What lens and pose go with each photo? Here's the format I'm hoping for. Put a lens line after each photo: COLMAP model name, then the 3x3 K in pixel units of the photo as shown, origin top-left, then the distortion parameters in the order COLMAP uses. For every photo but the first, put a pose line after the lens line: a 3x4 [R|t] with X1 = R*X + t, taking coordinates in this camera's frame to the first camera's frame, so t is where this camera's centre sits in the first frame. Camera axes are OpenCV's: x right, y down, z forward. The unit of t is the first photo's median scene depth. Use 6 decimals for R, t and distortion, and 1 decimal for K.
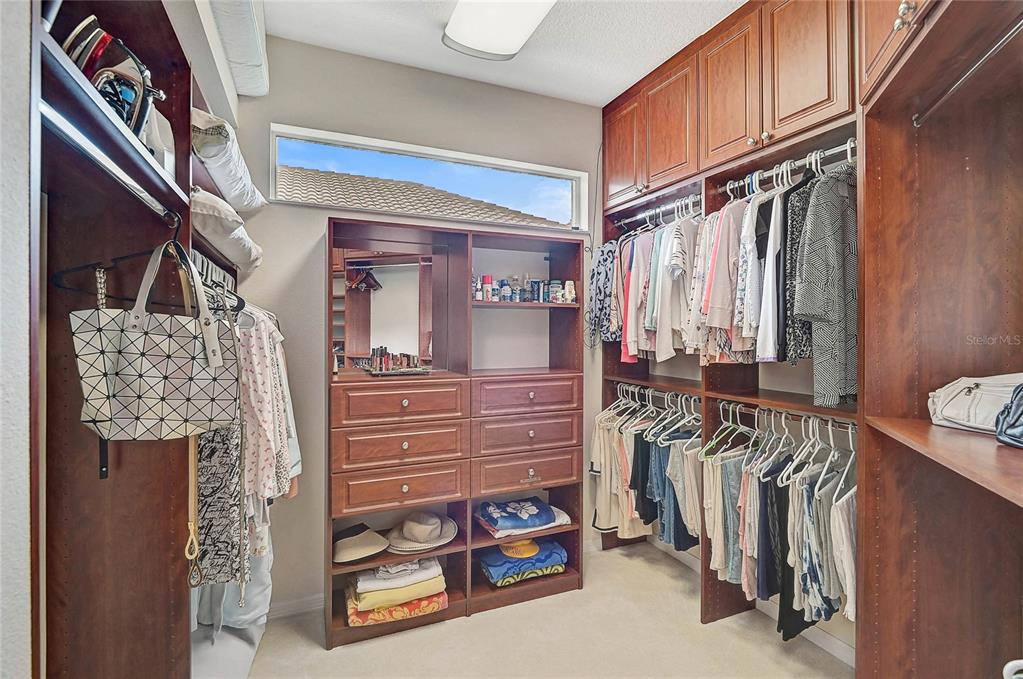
lens RADIAL K [[476.2, 0, 512.2], [0, 476.2, 333.4], [0, 0, 1]] dist [-0.003075, -0.001618]
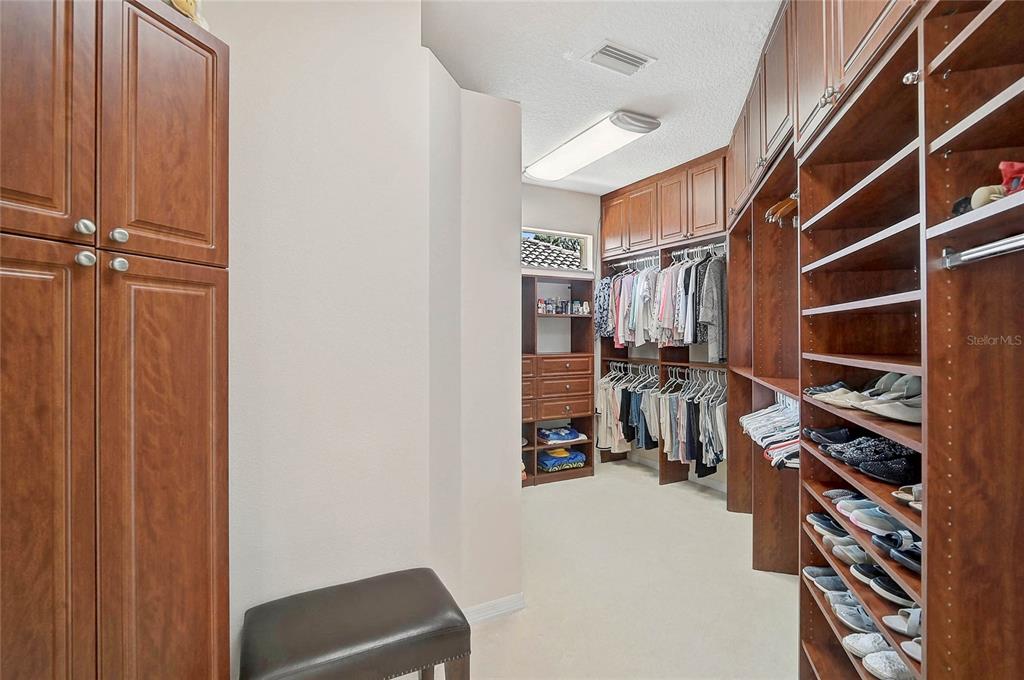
lens RADIAL K [[476.7, 0, 512.7], [0, 476.7, 333.9], [0, 0, 1]] dist [-0.003075, -0.001618]
pose [[0.996674, -0.000121, 0.081490, -0.303199], [0.000690, 0.999976, -0.006955, 0.020866], [-0.081487, 0.006988, 0.996650, -0.758245]]
